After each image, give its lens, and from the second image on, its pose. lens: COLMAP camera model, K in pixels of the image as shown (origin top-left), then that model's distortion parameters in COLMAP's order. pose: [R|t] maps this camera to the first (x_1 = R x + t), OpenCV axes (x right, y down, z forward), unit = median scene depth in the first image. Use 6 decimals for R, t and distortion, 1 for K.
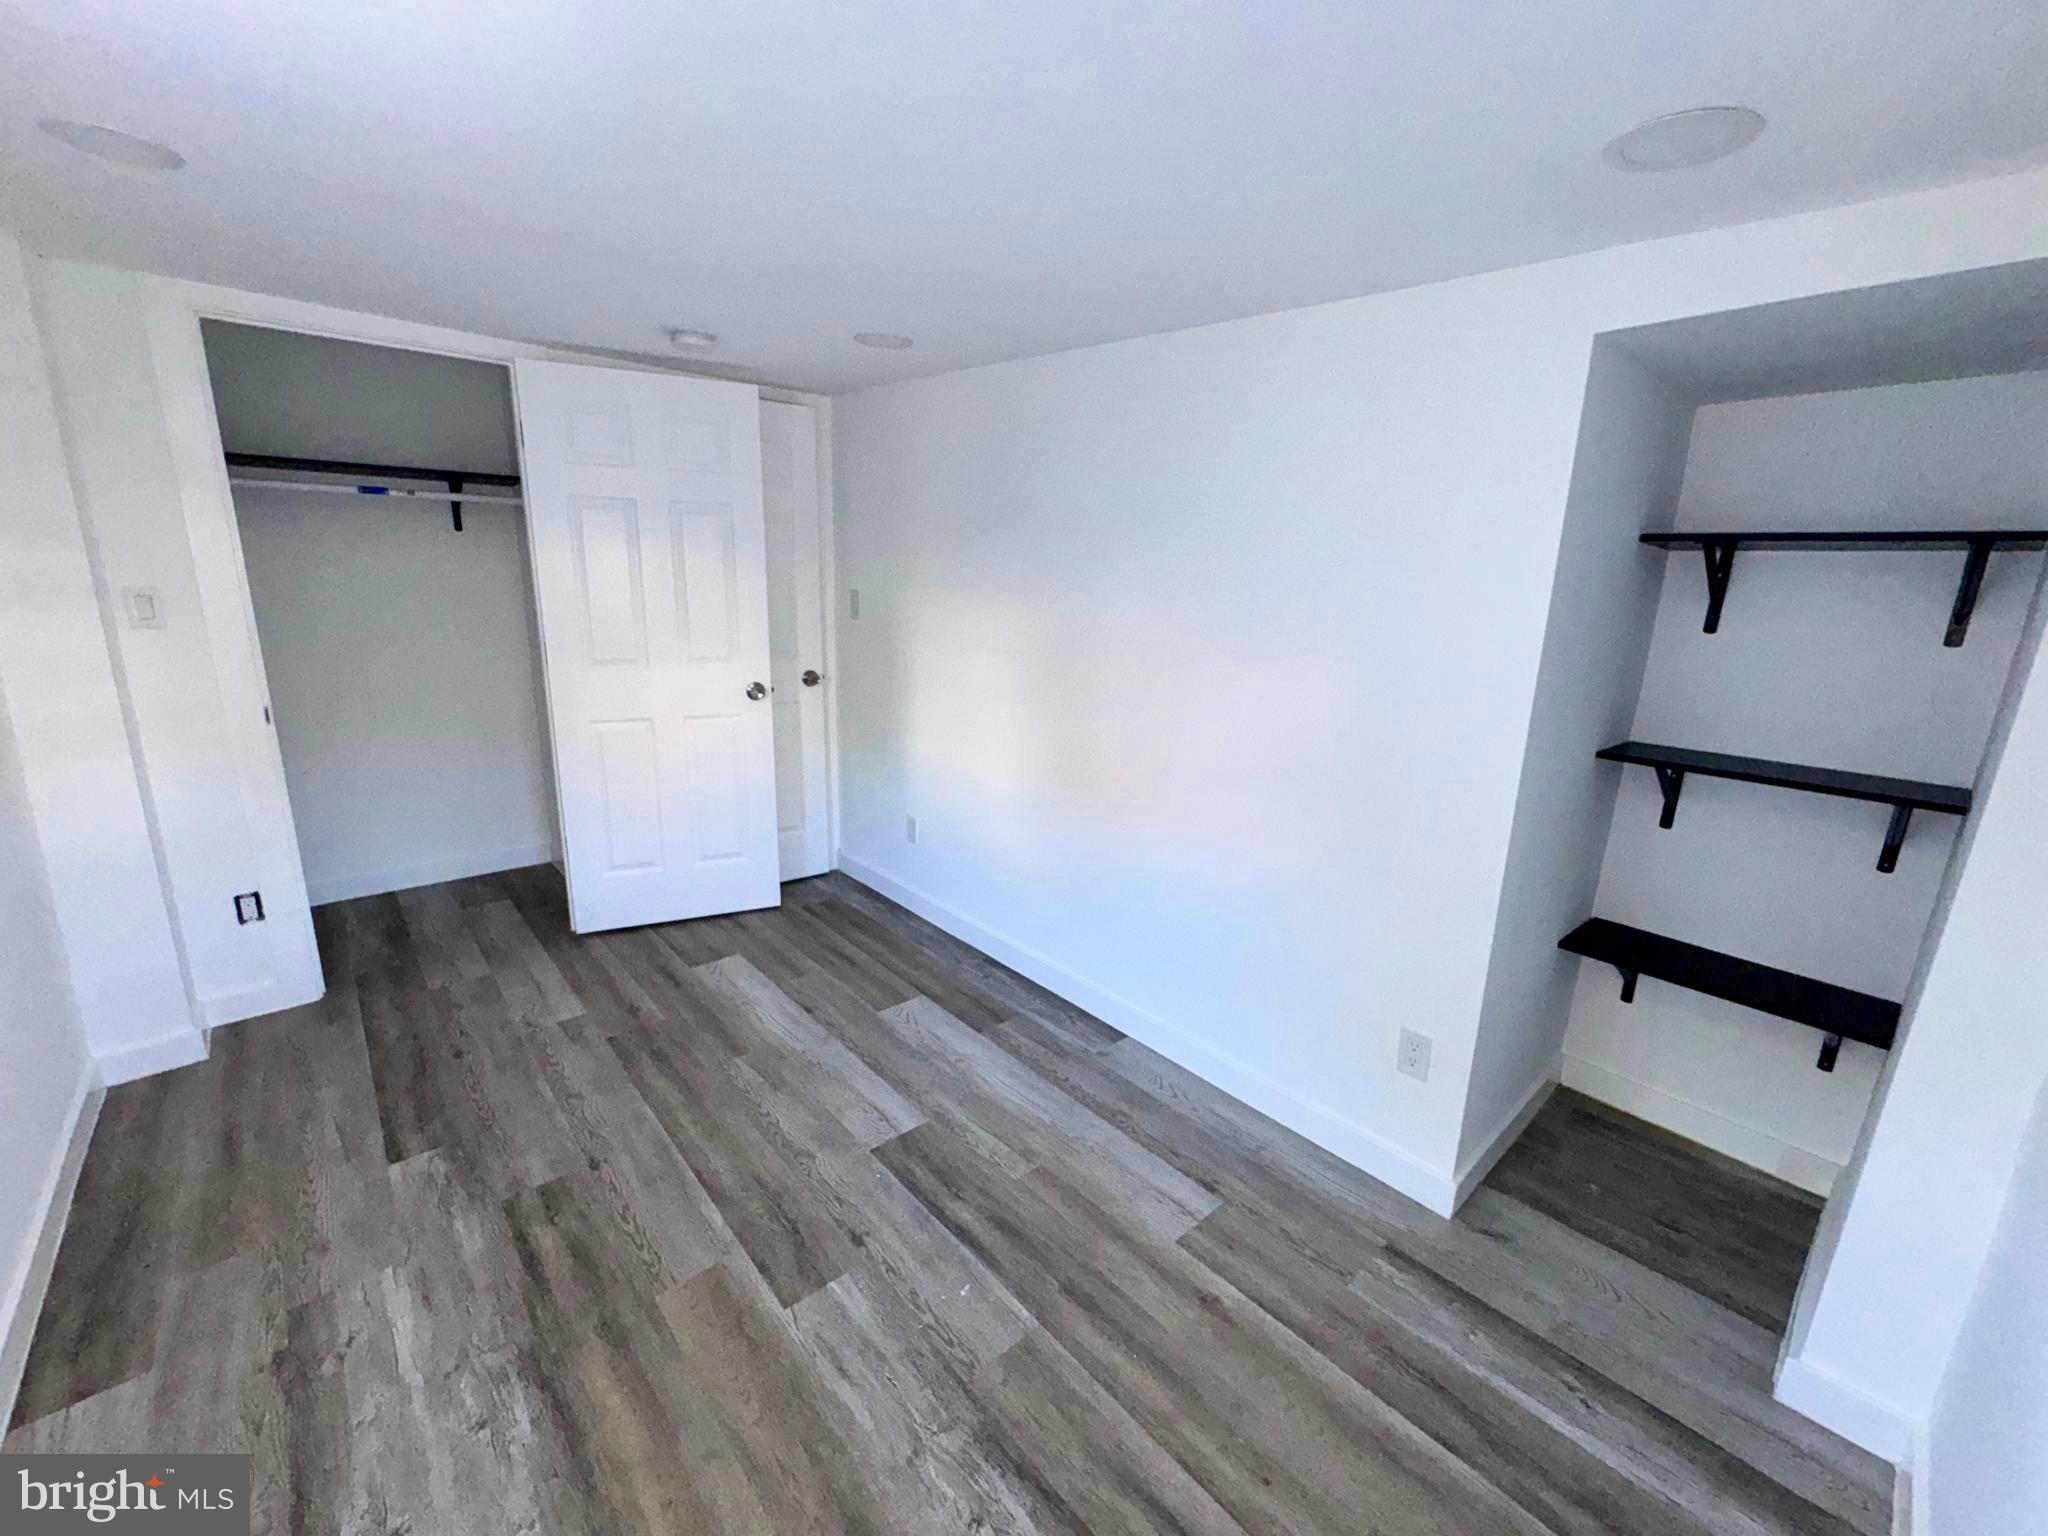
lens RADIAL K [[817.9, 0, 1022.7], [0, 817.9, 763.9], [0, 0, 1]] dist [-0.003378, -0.000168]
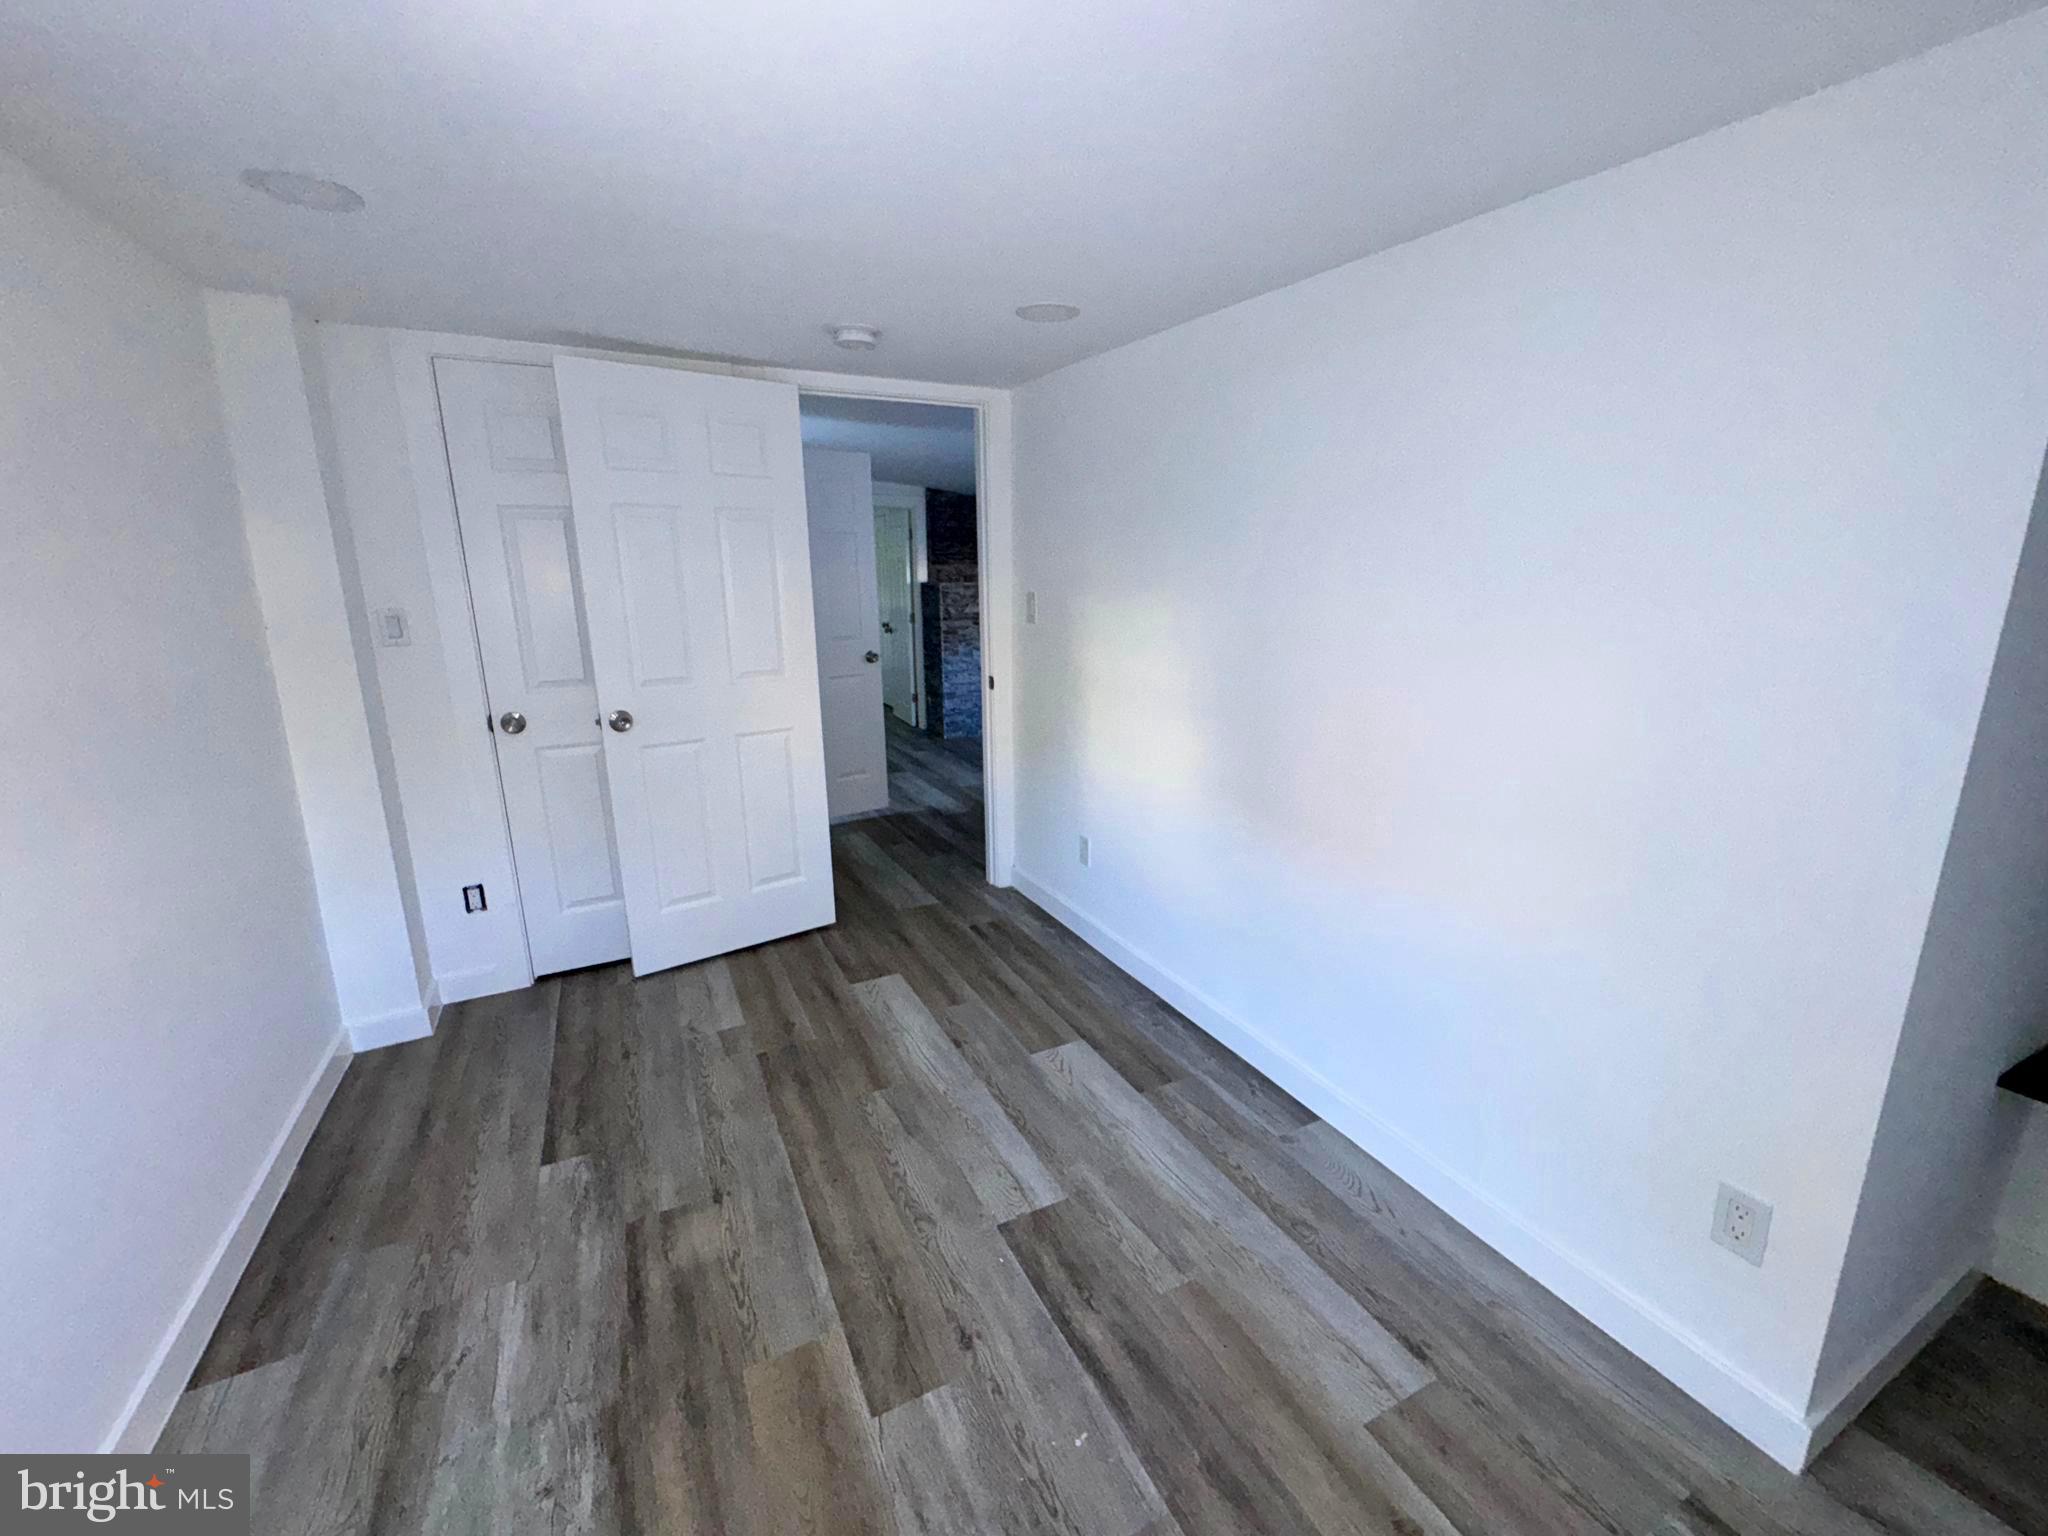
lens RADIAL K [[817.9, 0, 1017.1], [0, 817.9, 766.9], [0, 0, 1]] dist [-0.003378, -0.000168]
pose [[0.964246, 0.020894, -0.264182, 0.057813], [-0.021525, 0.999768, 0.000505, -0.022078], [0.264131, 0.005199, 0.964473, 0.161946]]
